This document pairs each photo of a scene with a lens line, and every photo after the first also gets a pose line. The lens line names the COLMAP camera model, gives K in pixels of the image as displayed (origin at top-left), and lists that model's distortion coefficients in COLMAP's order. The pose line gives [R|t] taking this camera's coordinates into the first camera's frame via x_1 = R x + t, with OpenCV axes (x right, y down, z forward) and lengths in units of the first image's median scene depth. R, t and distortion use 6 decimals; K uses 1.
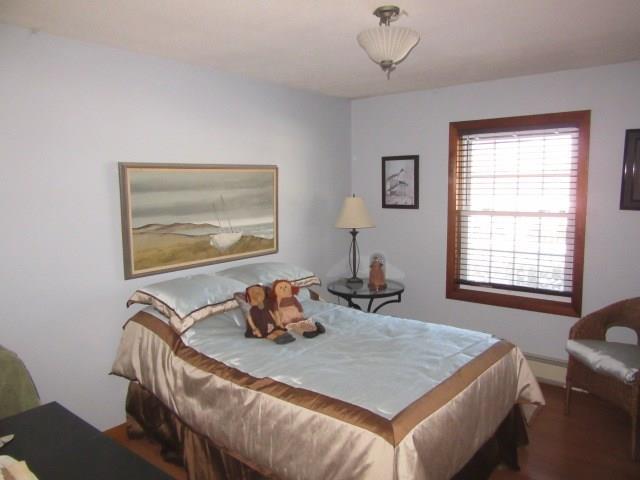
lens RADIAL K [[480.4, 0, 320.8], [0, 480.4, 238.5], [0, 0, 1]] dist [-0.034304, 0.012568]
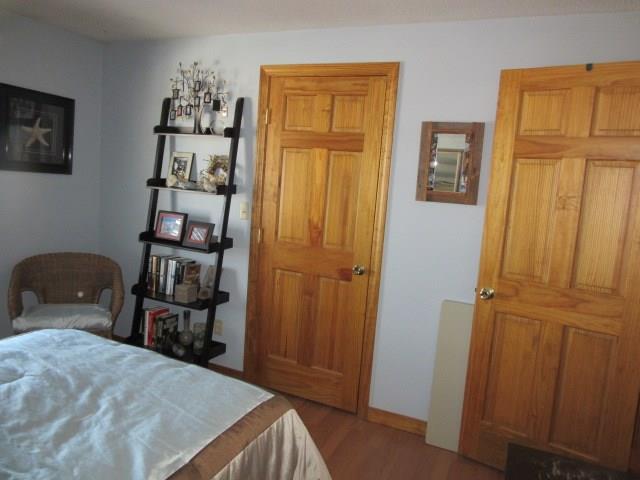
lens RADIAL K [[480.4, 0, 319.7], [0, 480.4, 238.7], [0, 0, 1]] dist [-0.034304, 0.012568]
pose [[-0.289248, -0.136220, 0.947512, -0.579882], [0.025390, 0.988383, 0.149847, -0.066781], [-0.956917, 0.067400, -0.282430, 0.855642]]
